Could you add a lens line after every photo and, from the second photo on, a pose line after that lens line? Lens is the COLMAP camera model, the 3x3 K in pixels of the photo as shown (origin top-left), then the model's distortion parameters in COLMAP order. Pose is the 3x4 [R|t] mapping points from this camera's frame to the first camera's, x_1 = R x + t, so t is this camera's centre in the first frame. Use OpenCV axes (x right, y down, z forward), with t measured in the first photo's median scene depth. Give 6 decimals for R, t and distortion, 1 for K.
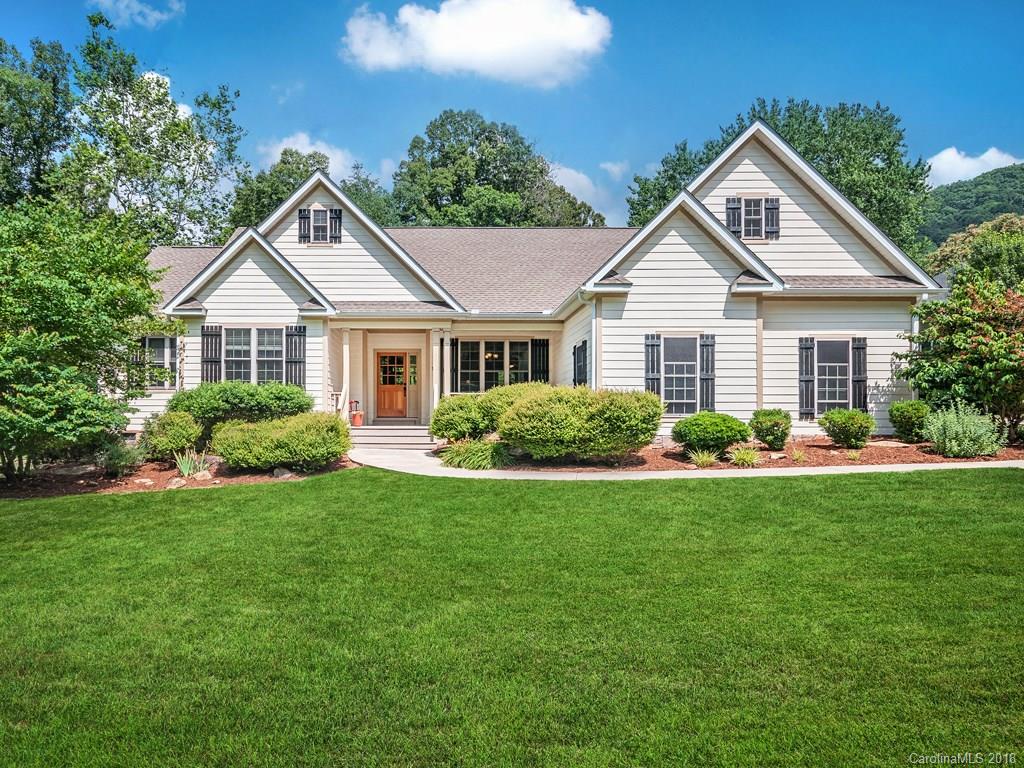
lens RADIAL K [[694.3, 0, 512.0], [0, 694.3, 384.0], [0, 0, 1]] dist [0.003707, 0.001232]
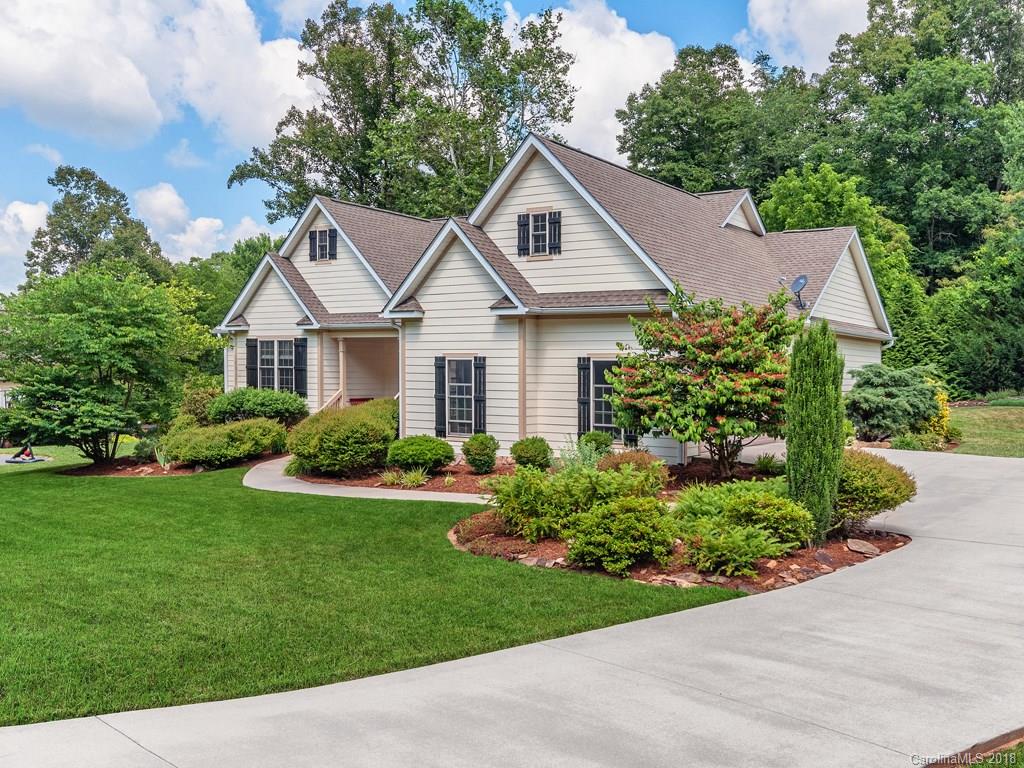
lens RADIAL K [[921.6, 0, 512.0], [0, 921.6, 384.0], [0, 0, 1]] dist [-0.006085, -0.002114]
pose [[0.846797, 0.006745, -0.531873, 1.003117], [0.019422, 0.998861, 0.043588, -0.086163], [0.531561, -0.047240, 0.845702, -0.117237]]
